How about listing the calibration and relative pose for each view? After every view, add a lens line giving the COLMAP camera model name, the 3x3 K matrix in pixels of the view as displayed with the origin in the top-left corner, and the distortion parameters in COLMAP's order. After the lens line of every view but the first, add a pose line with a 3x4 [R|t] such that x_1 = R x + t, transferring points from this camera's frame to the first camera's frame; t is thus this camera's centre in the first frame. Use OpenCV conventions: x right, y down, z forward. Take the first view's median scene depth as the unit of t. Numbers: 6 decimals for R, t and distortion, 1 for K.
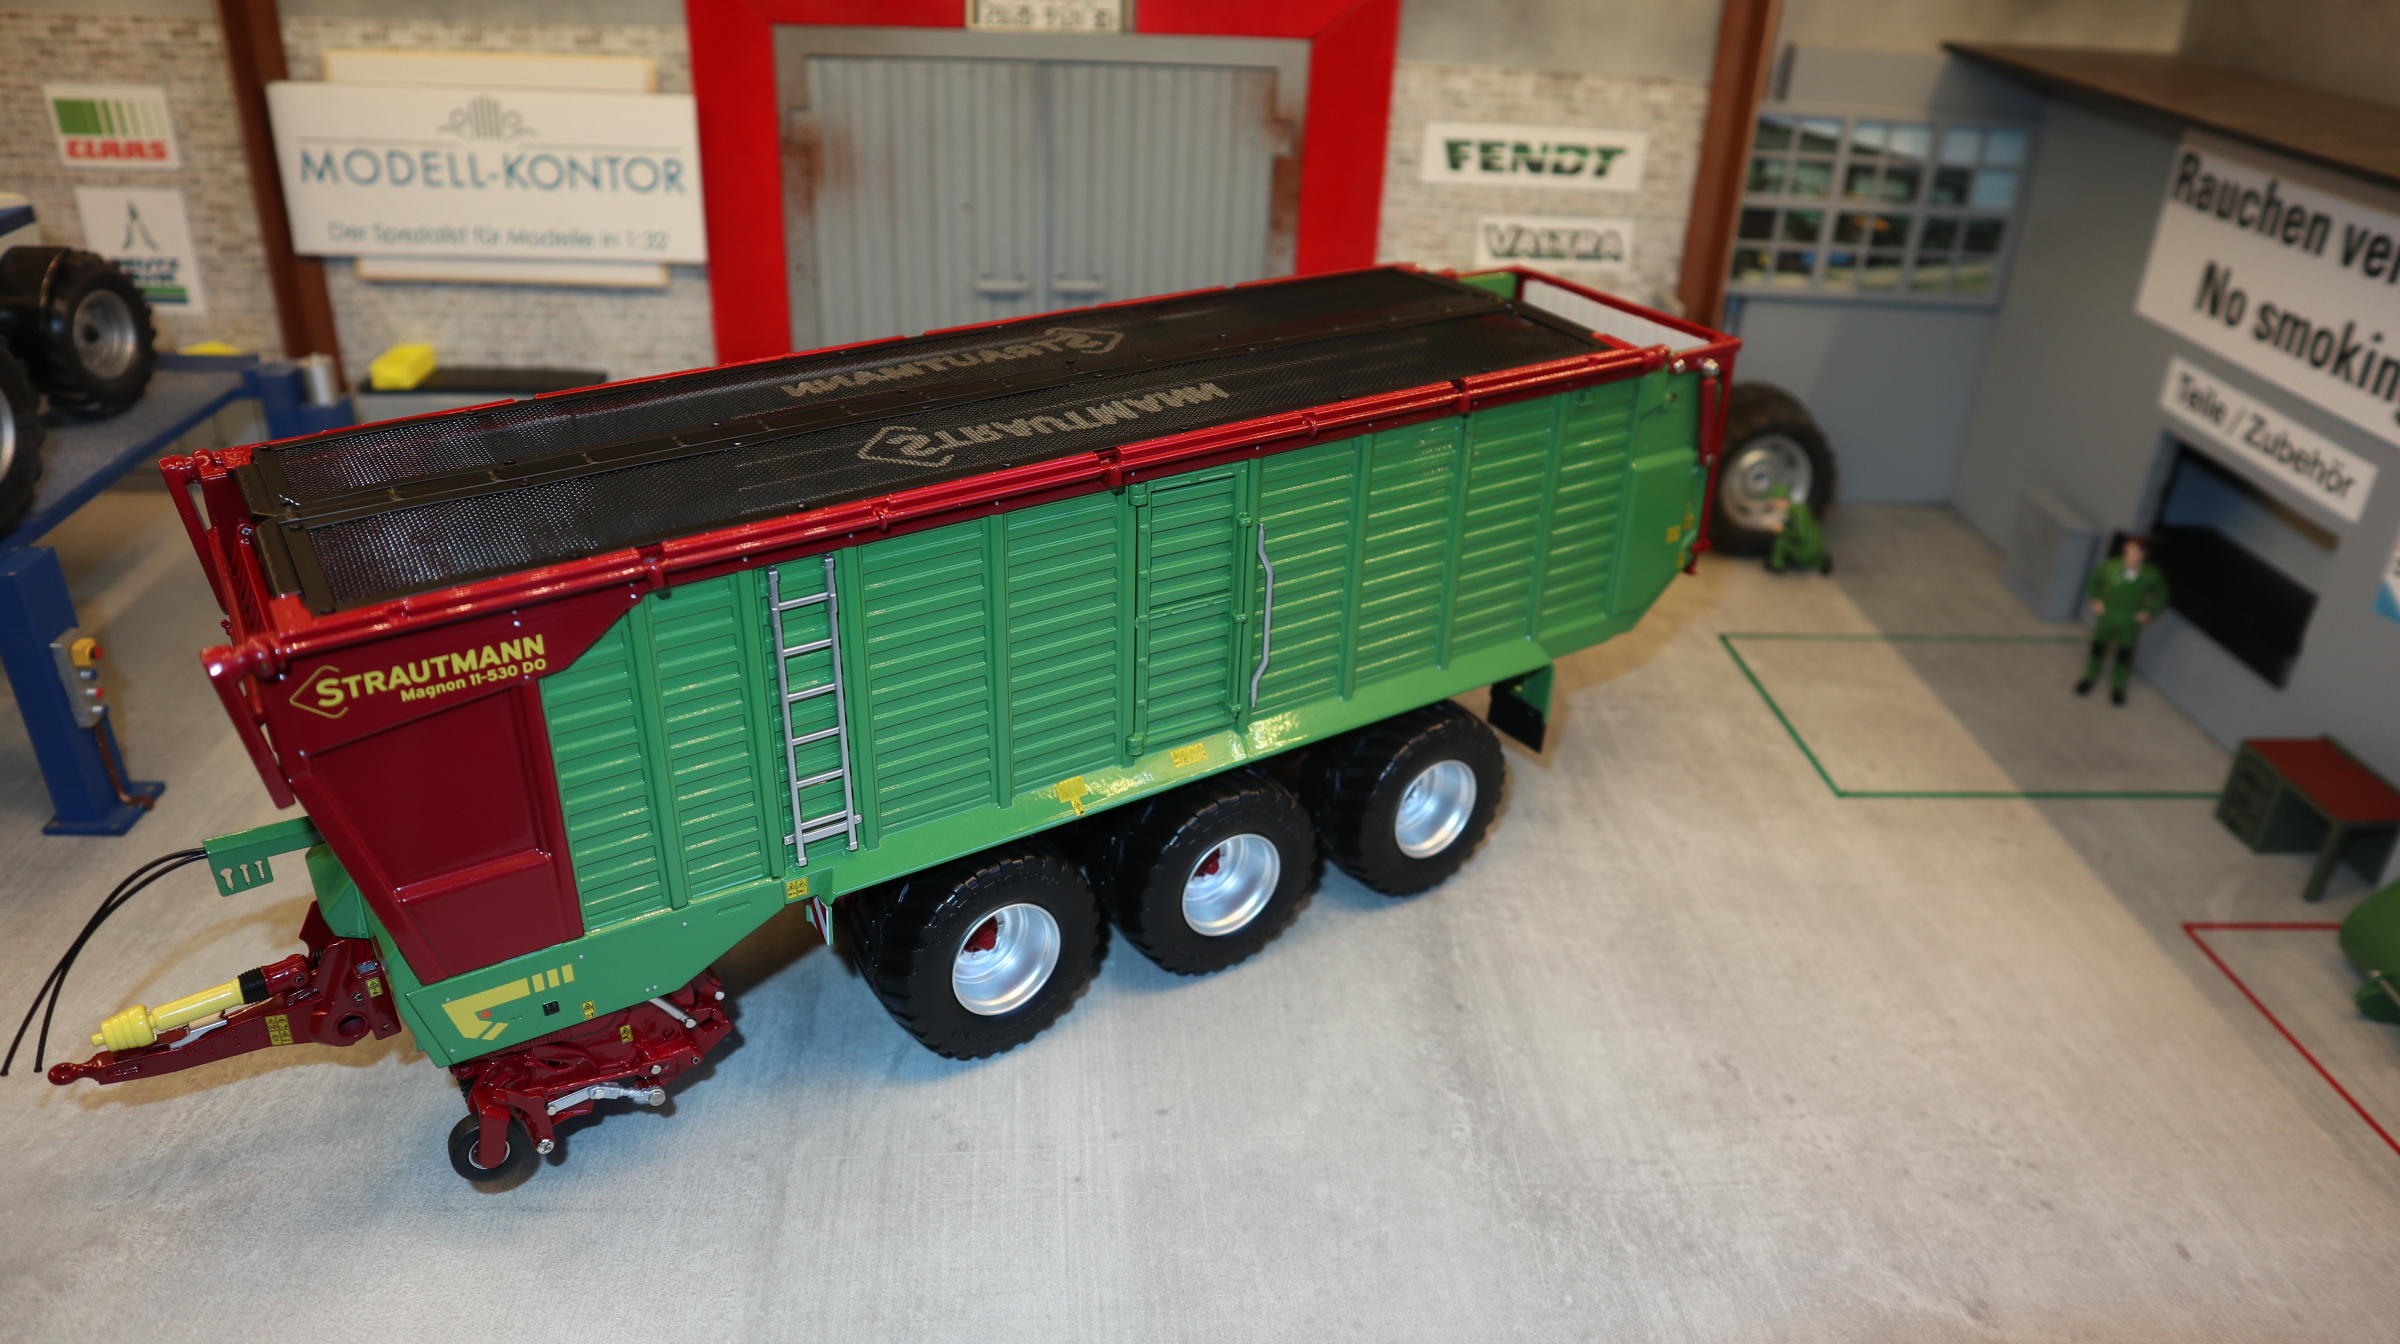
lens RADIAL K [[1694.9, 0, 1200.0], [0, 1694.9, 672.0], [0, 0, 1]] dist [-0.116600, 0.082238]
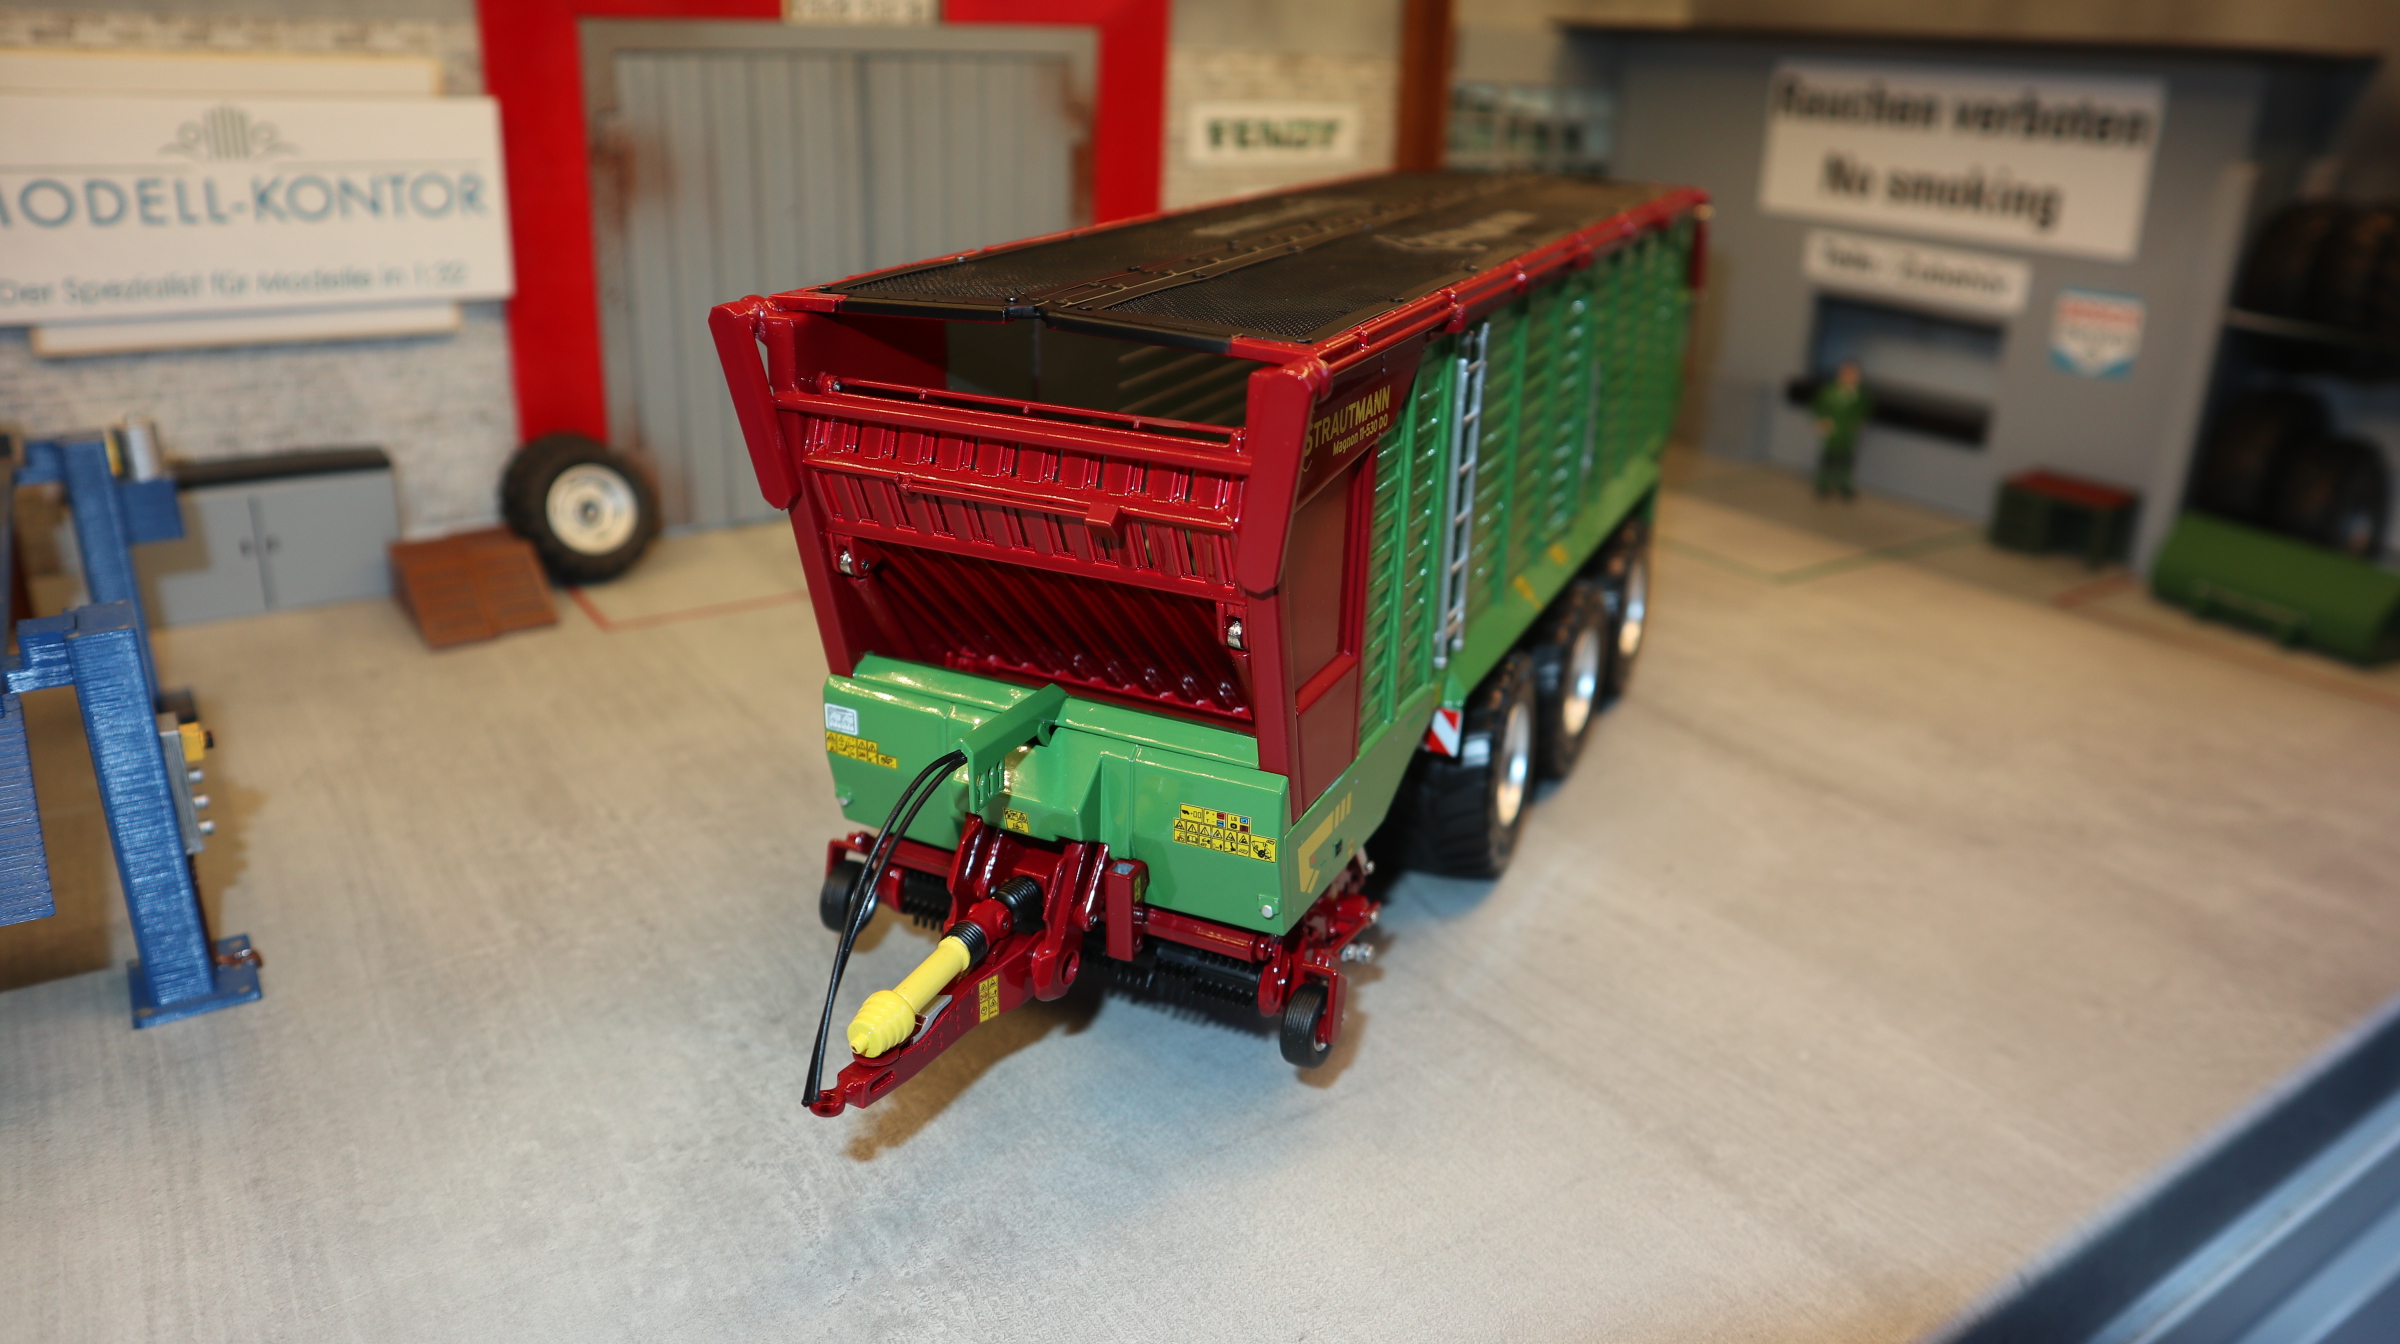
lens RADIAL K [[1694.9, 0, 1200.0], [0, 1694.9, 672.0], [0, 0, 1]] dist [-0.116600, 0.082238]
pose [[0.854285, -0.197585, 0.480788, -0.459124], [0.246813, 0.968210, -0.040651, 0.067889], [-0.457472, 0.153392, 0.875894, 0.122488]]
